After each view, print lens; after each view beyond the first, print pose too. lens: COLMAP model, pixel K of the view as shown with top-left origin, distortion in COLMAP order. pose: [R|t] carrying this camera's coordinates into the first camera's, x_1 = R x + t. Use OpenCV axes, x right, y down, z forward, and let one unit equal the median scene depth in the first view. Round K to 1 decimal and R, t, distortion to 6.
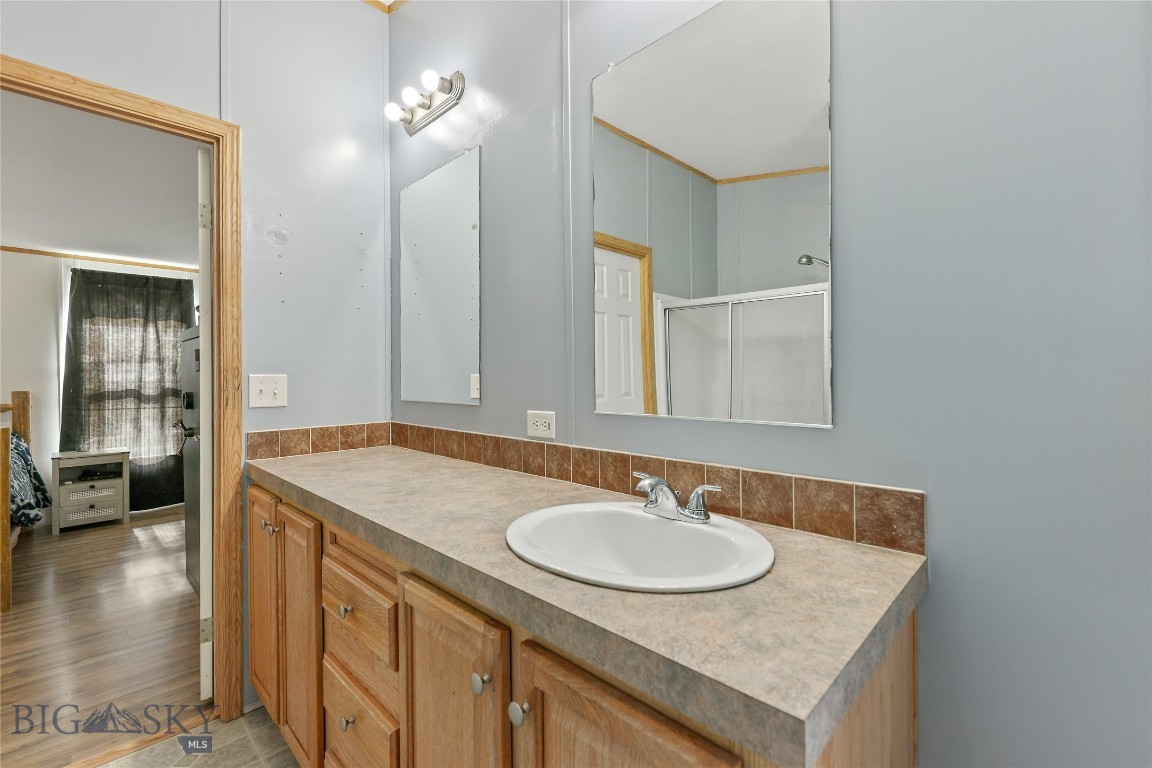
lens RADIAL K [[492.0, 0, 578.6], [0, 492.0, 377.0], [0, 0, 1]] dist [-0.000507, -0.000660]
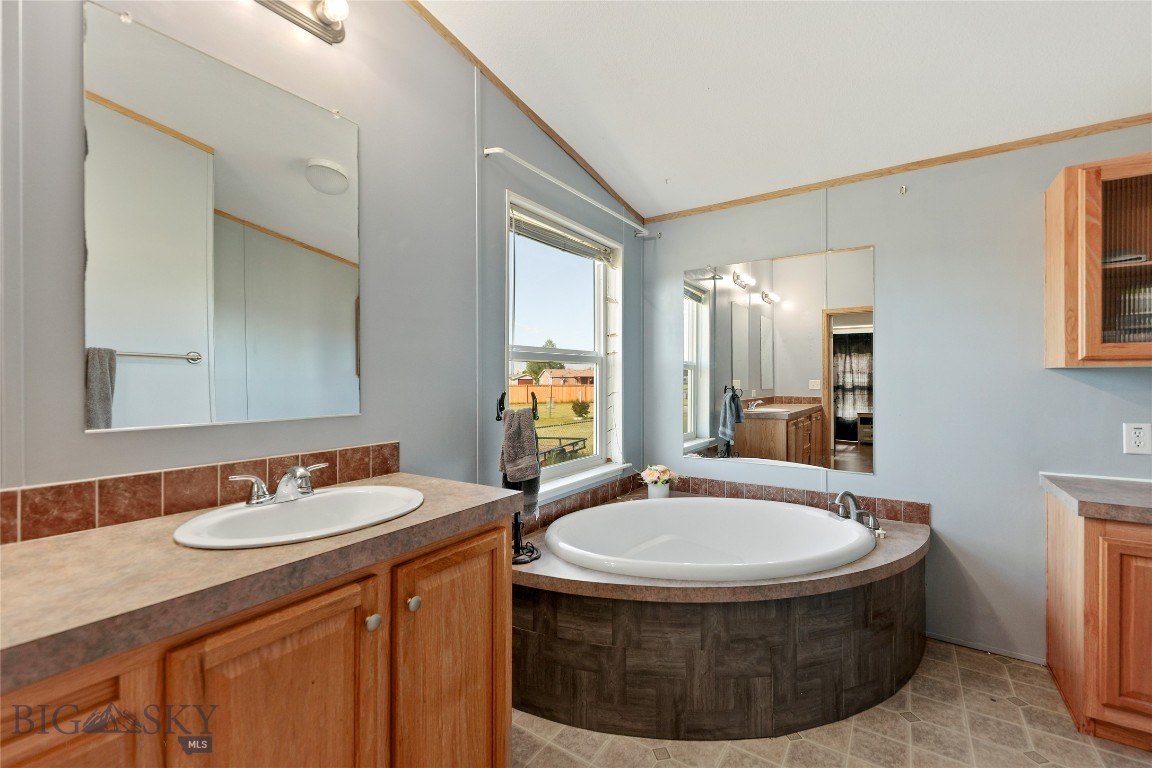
lens RADIAL K [[492.0, 0, 578.1], [0, 492.0, 382.2], [0, 0, 1]] dist [-0.000507, -0.000660]
pose [[-0.169570, -0.001323, 0.985517, -1.259775], [0.004926, 0.999985, 0.002190, -0.007542], [-0.985506, 0.005226, -0.169561, 0.547400]]
